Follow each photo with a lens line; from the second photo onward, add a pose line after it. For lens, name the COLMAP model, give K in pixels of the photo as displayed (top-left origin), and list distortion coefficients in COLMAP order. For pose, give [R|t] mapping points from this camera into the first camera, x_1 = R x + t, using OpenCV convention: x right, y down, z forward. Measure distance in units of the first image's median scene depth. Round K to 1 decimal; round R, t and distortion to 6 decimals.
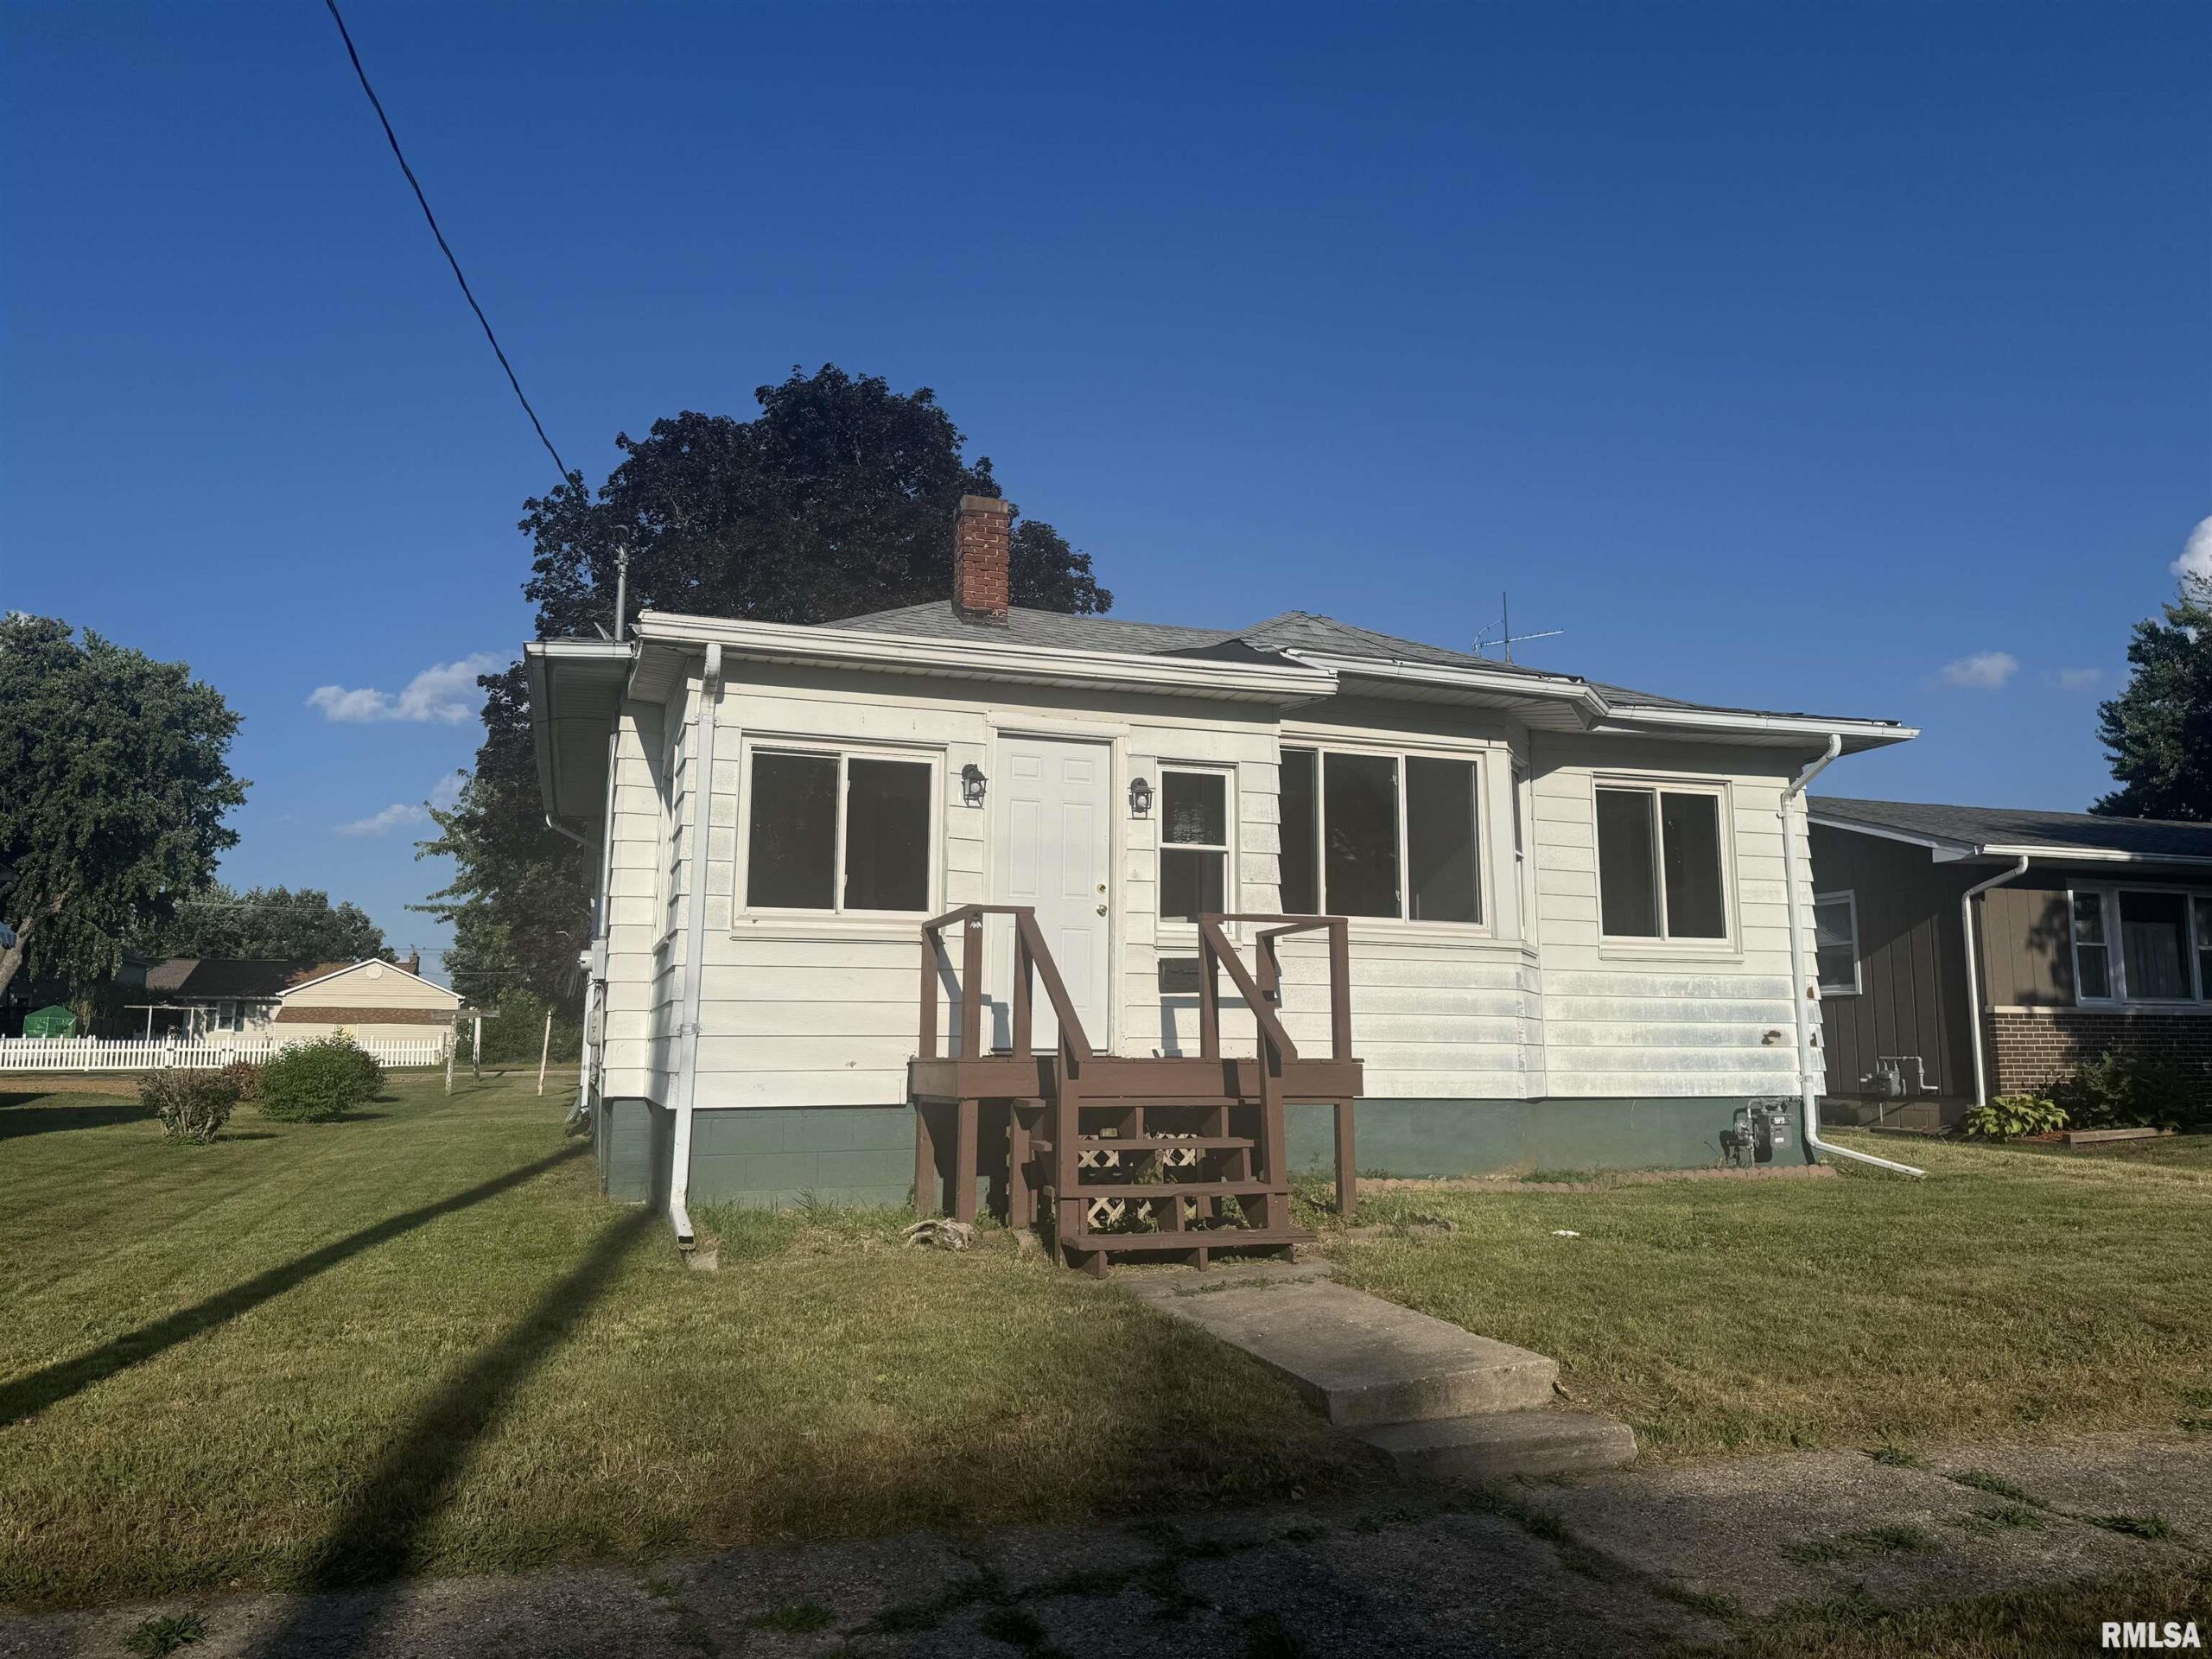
lens RADIAL K [[1559.2, 0, 1100.8], [0, 1559.2, 829.9], [0, 0, 1]] dist [0.073872, -0.060547]
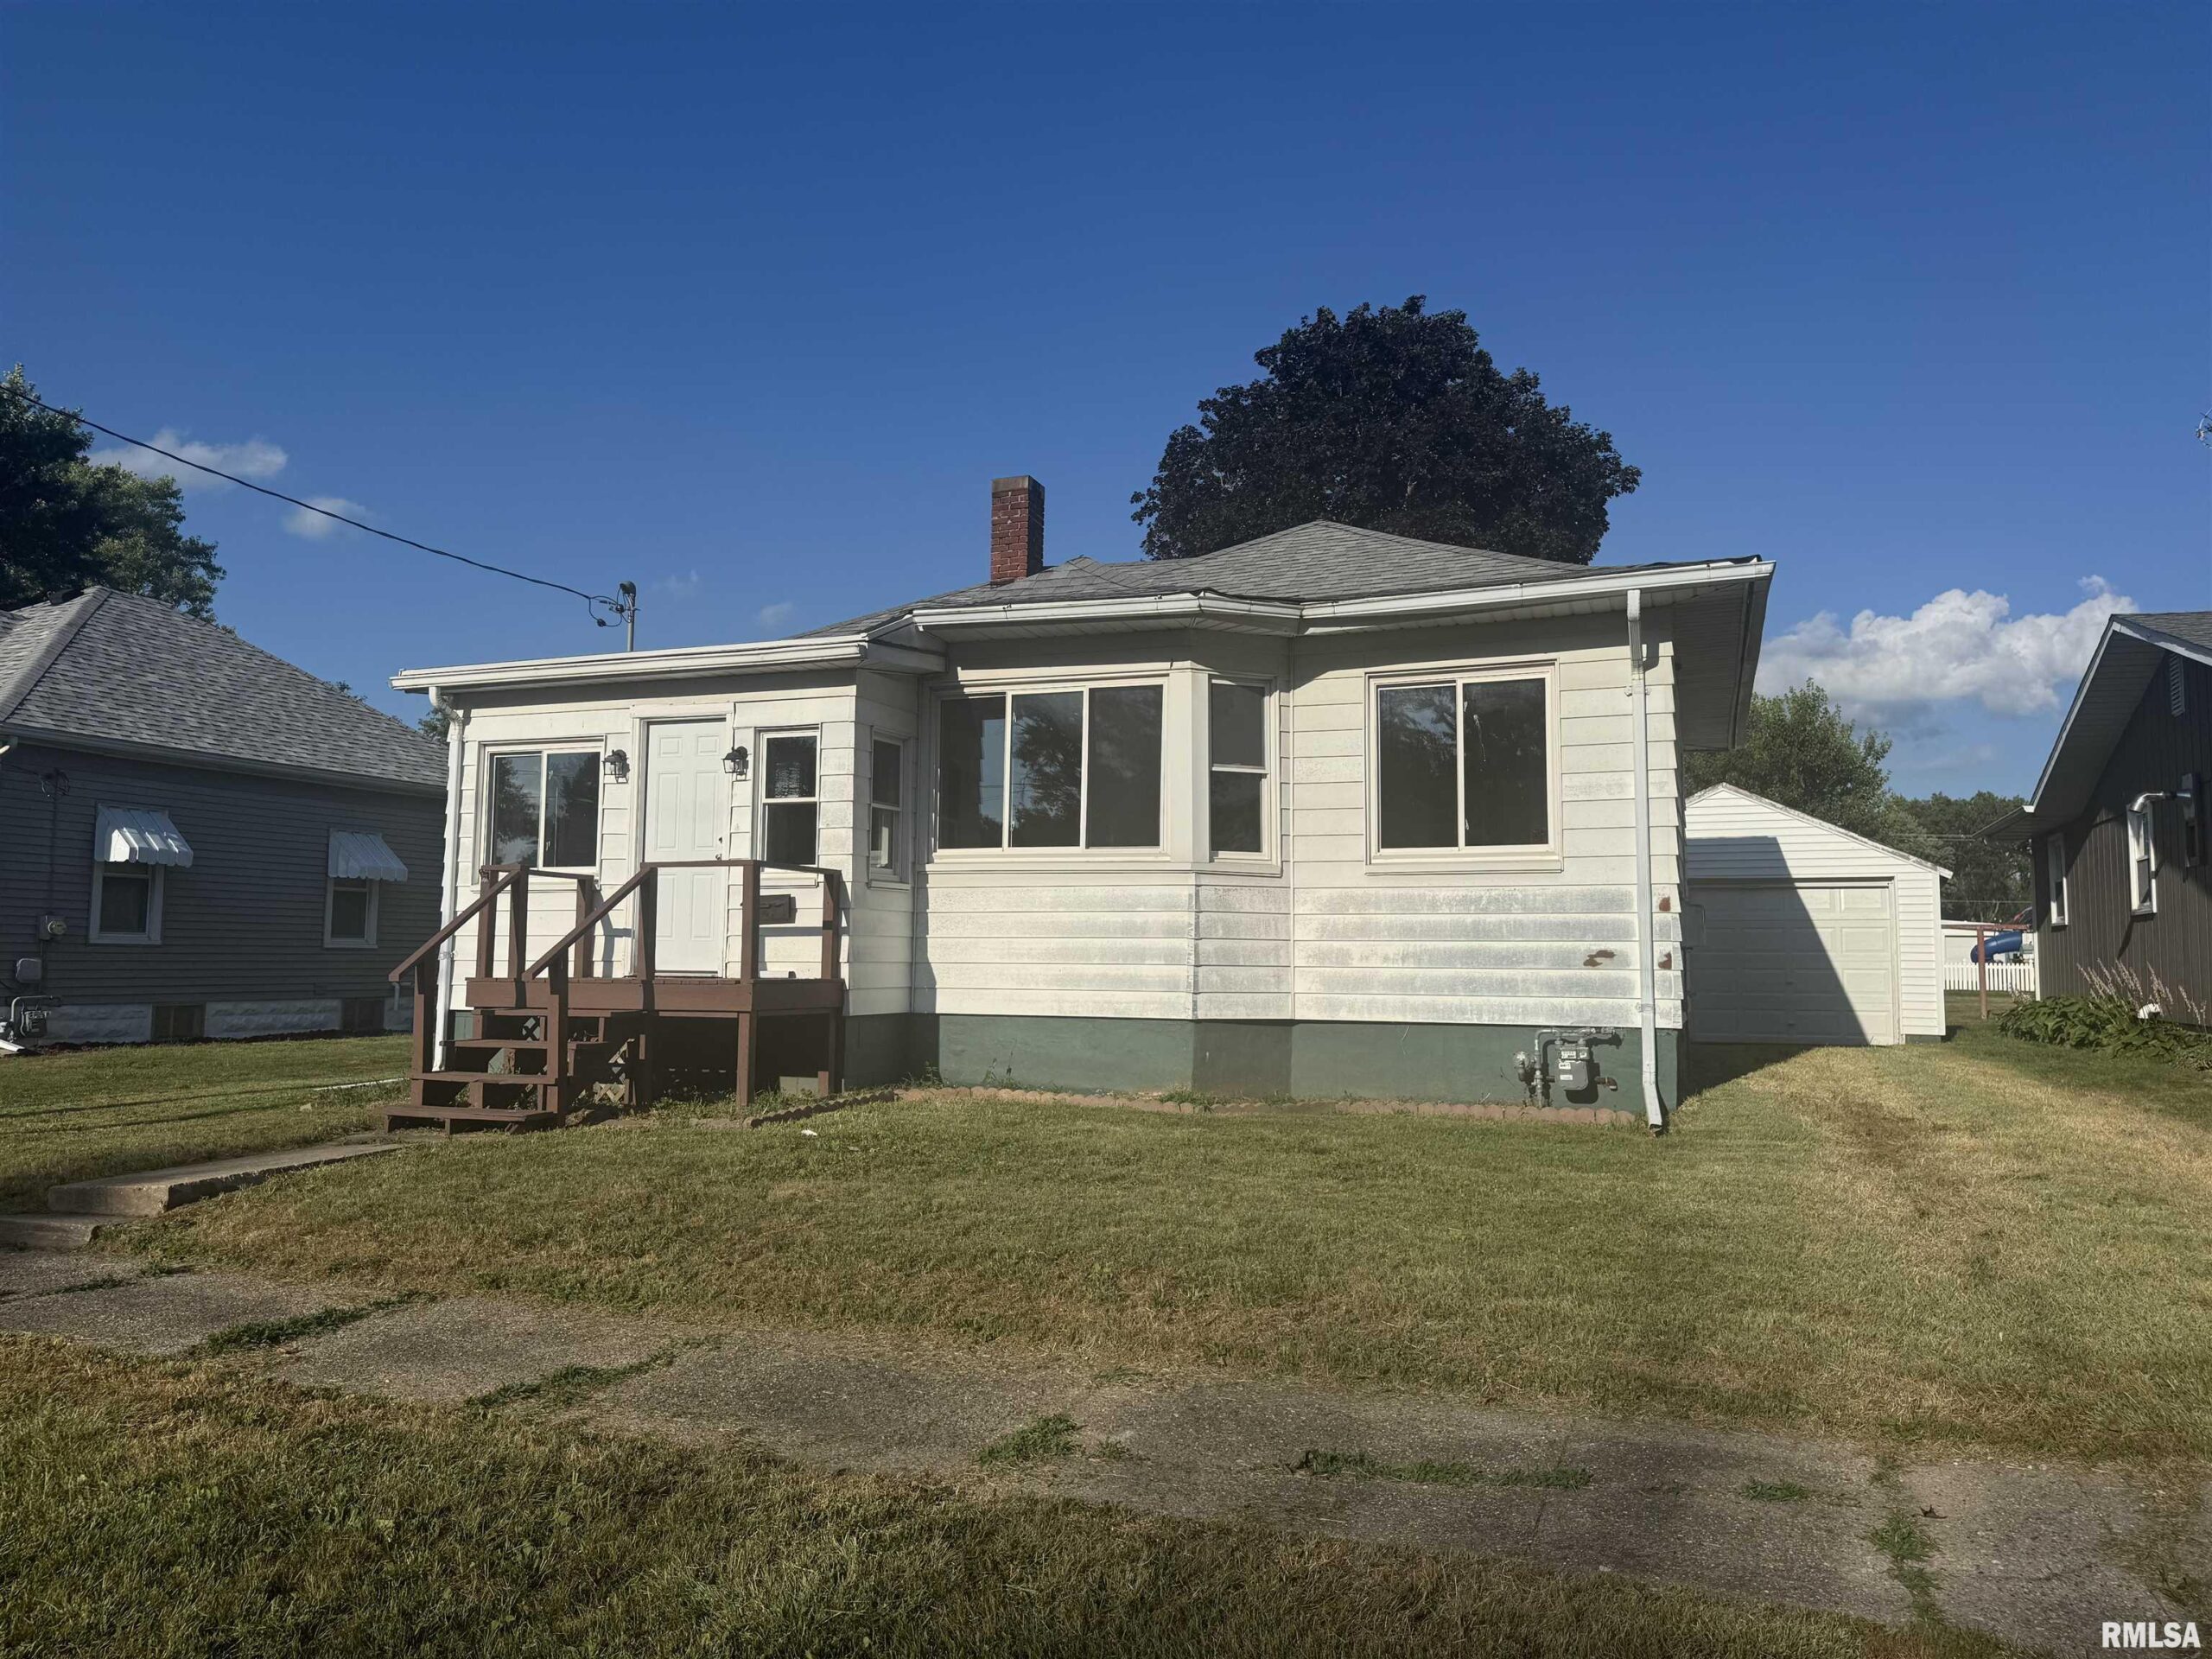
lens RADIAL K [[1559.2, 0, 1079.8], [0, 1559.2, 827.5], [0, 0, 1]] dist [0.073872, -0.060547]
pose [[0.763430, -0.053491, -0.643672, 0.769829], [0.086171, 0.996091, 0.019426, 0.021658], [0.640117, -0.070296, 0.765055, 0.183209]]
